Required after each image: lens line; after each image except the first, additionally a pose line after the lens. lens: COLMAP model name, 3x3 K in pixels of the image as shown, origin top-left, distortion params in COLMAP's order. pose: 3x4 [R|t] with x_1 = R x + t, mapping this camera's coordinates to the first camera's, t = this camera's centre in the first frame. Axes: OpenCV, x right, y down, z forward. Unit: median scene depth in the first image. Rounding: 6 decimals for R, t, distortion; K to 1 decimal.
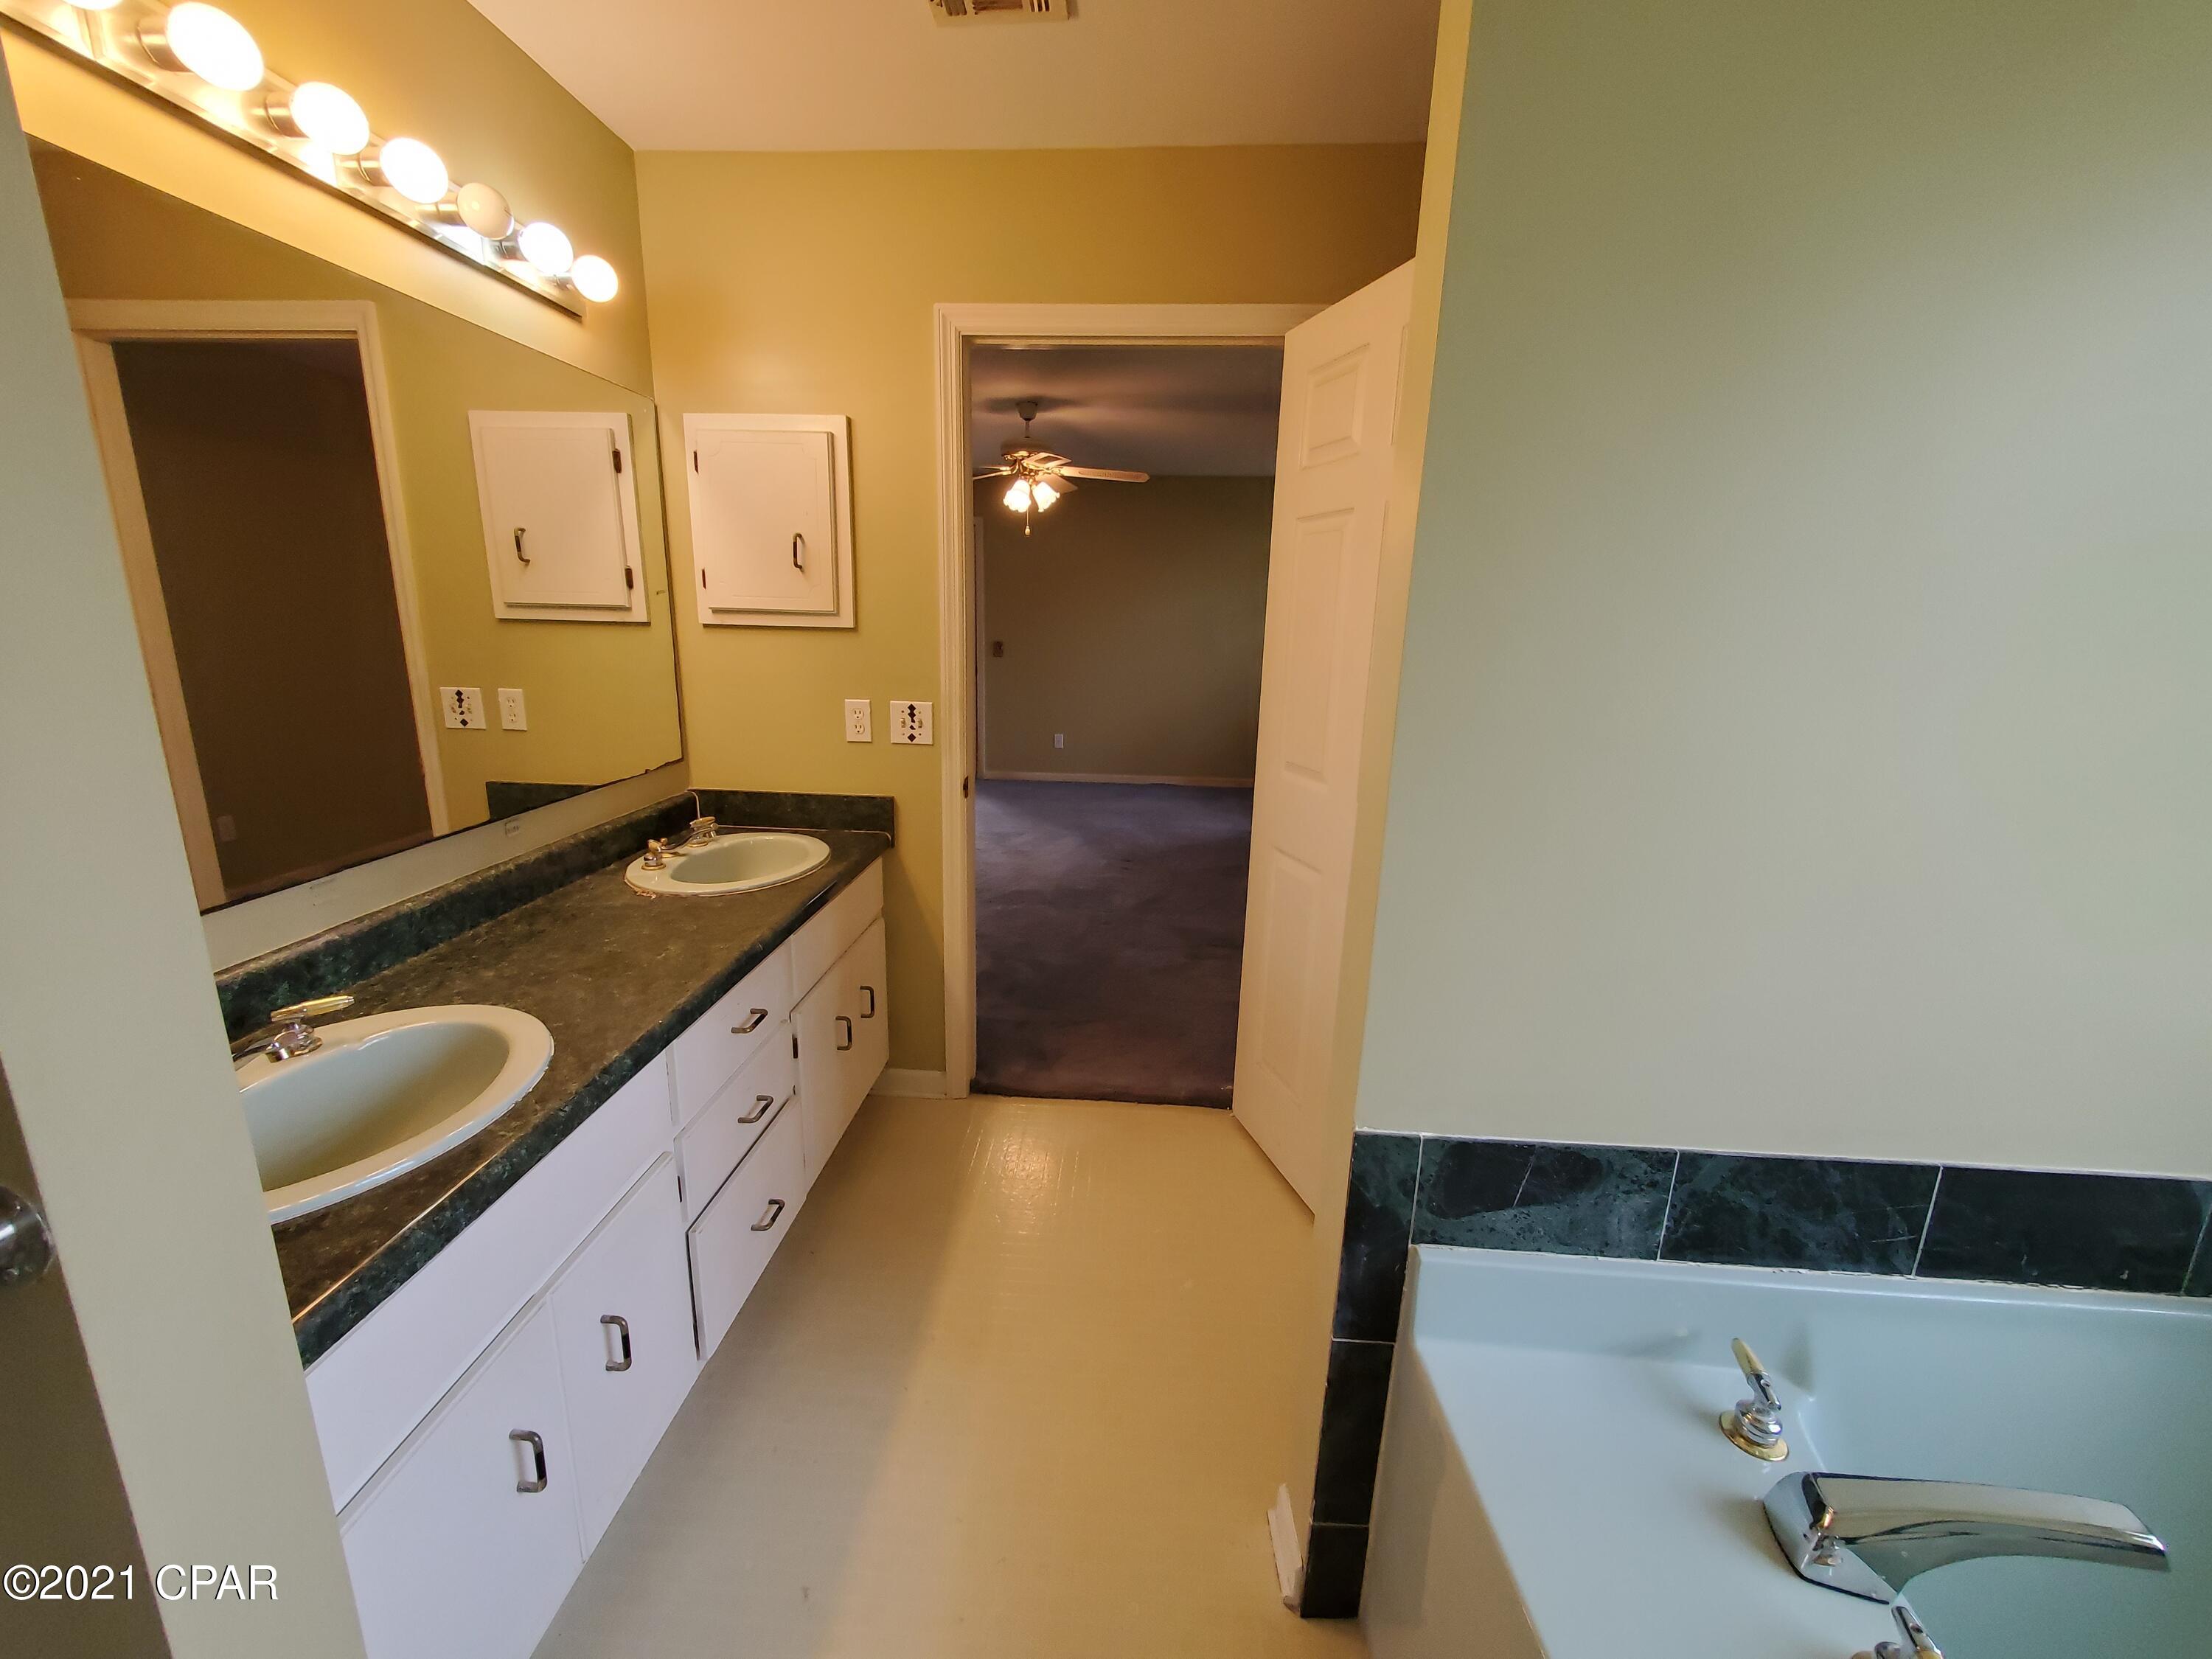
lens RADIAL K [[886.1, 0, 1095.7], [0, 886.1, 816.4], [0, 0, 1]] dist [0.017901, -0.011362]
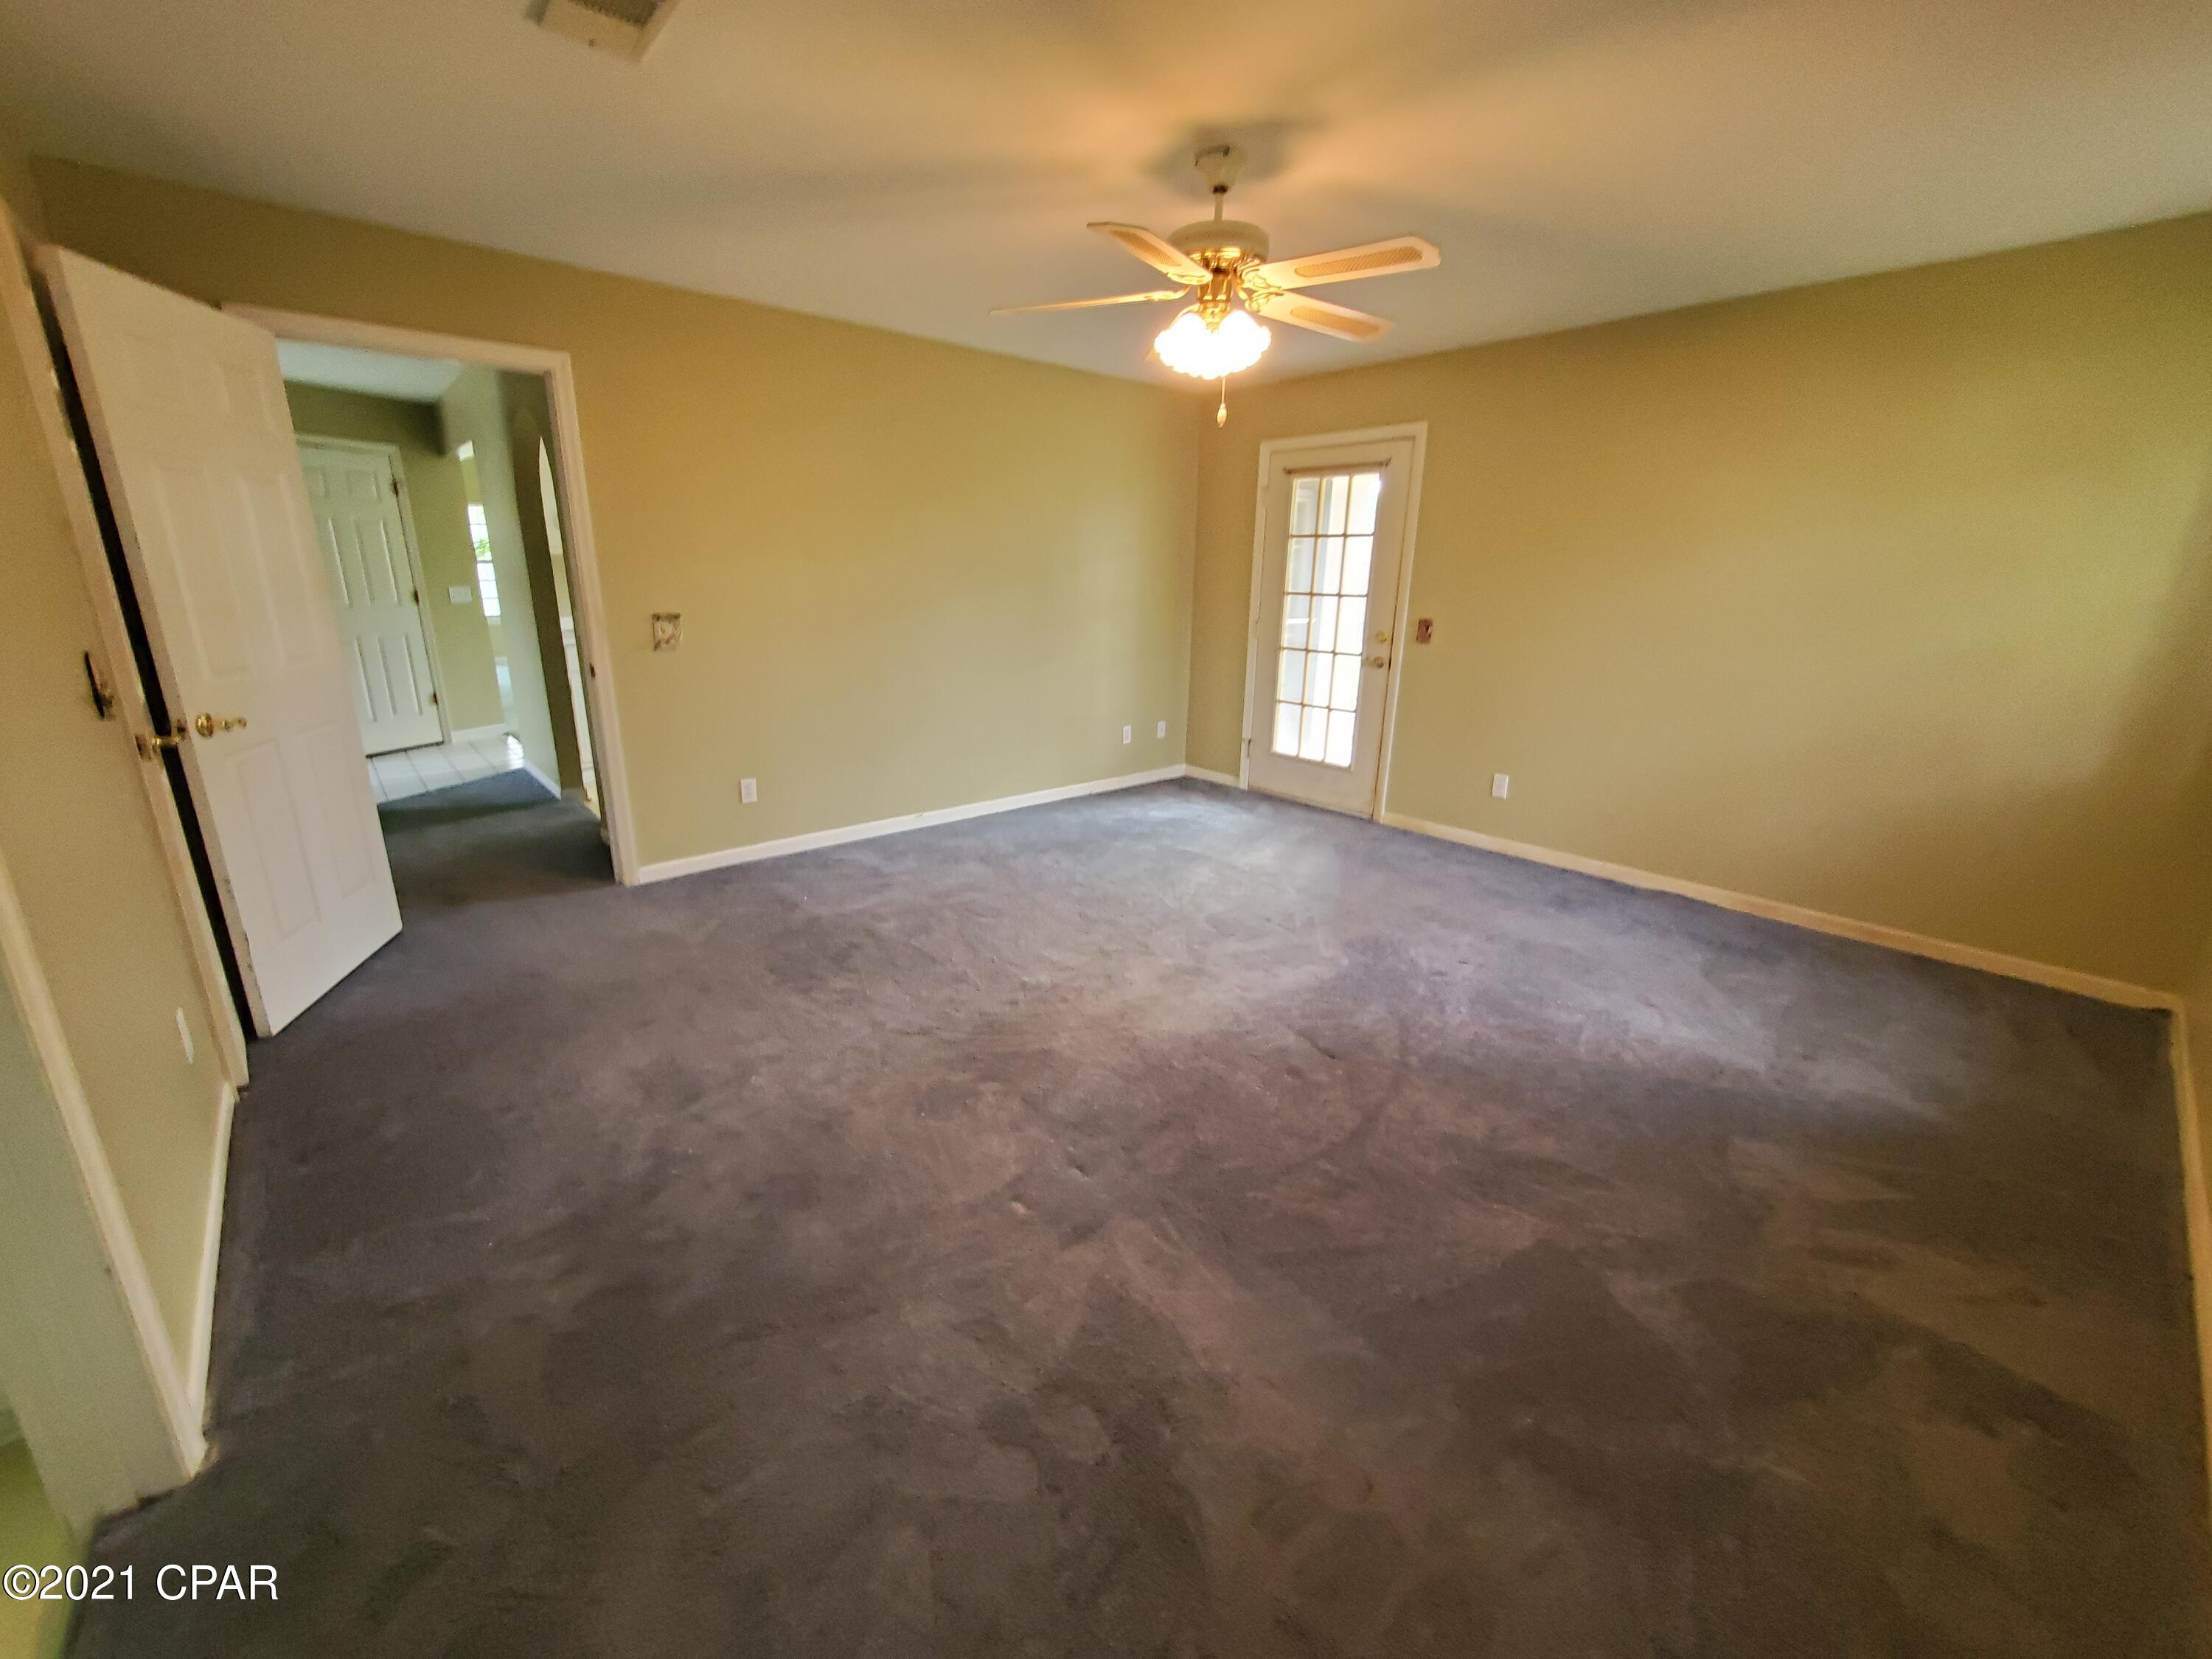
lens RADIAL K [[886.1, 0, 1095.7], [0, 886.1, 816.4], [0, 0, 1]] dist [0.017901, -0.011362]
pose [[0.711174, 0.190816, -0.676624, 0.181624], [-0.170588, 0.980534, 0.097223, -0.077247], [0.682005, 0.046282, 0.729882, 0.363782]]
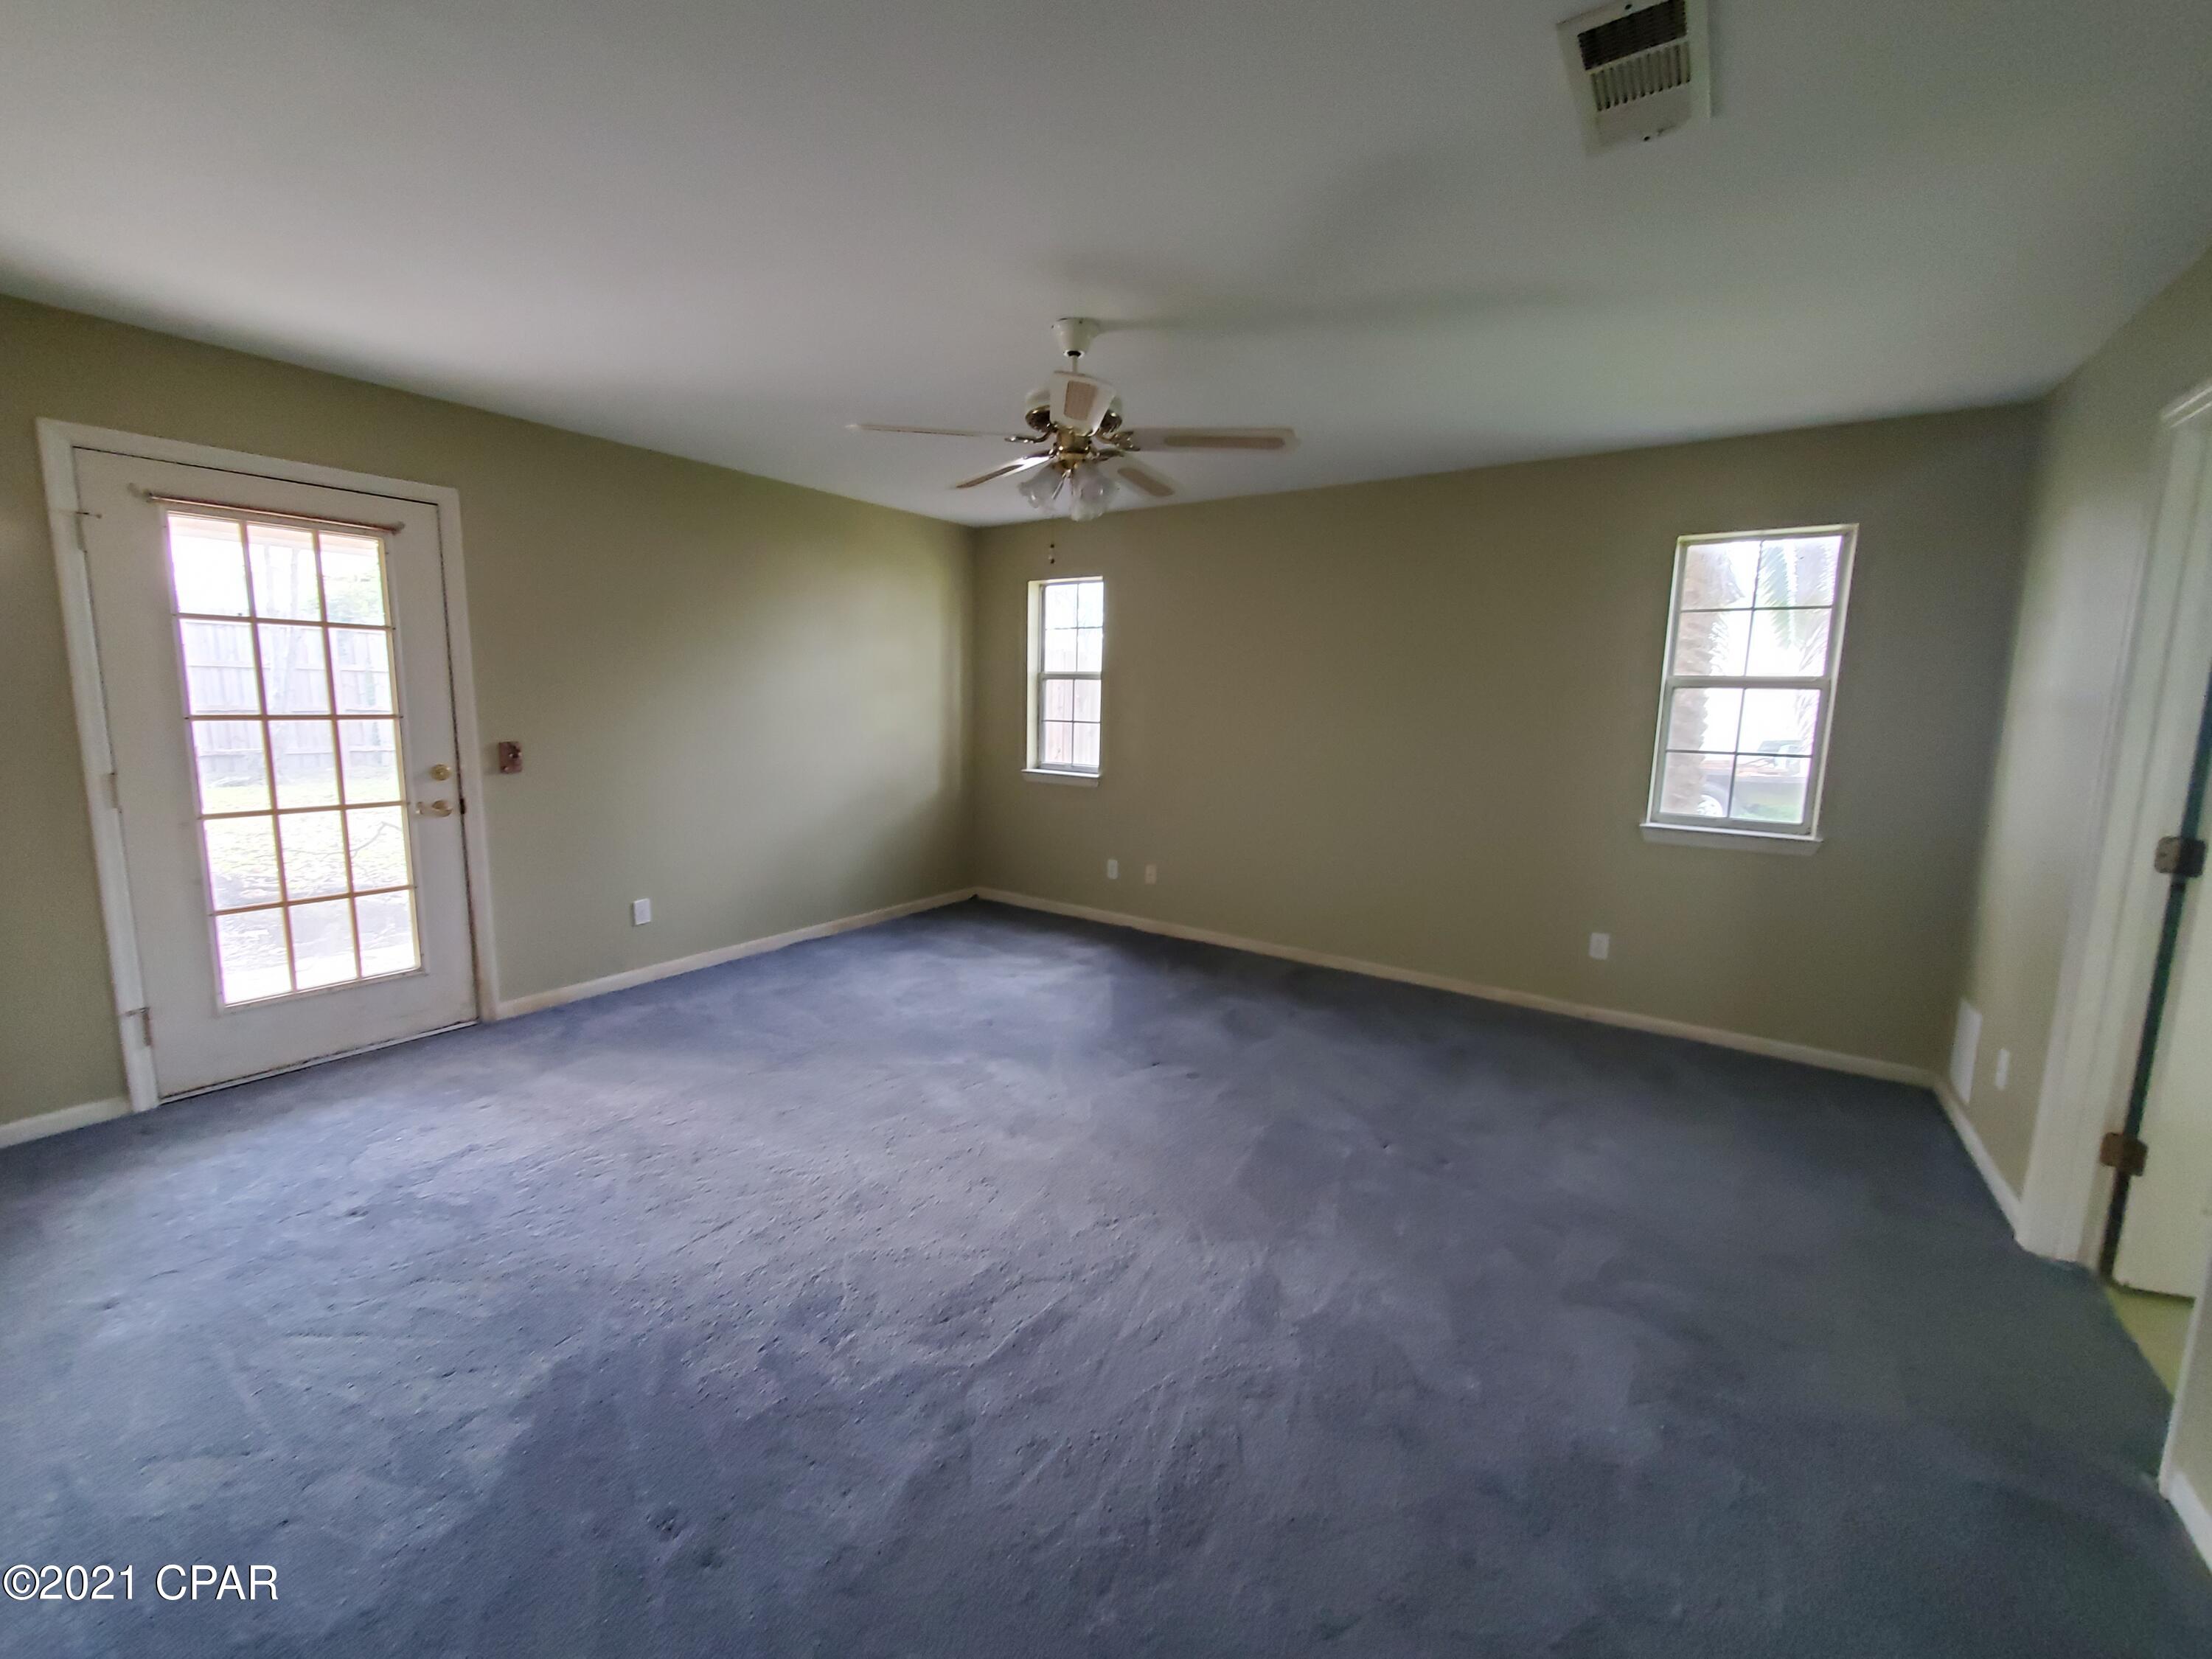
lens RADIAL K [[886.1, 0, 1095.7], [0, 886.1, 816.4], [0, 0, 1]] dist [0.017901, -0.011362]
pose [[0.521456, -0.120949, 0.844662, -0.364860], [0.178604, 0.983446, 0.030559, -0.111033], [-0.834376, 0.134925, 0.534426, 0.454413]]
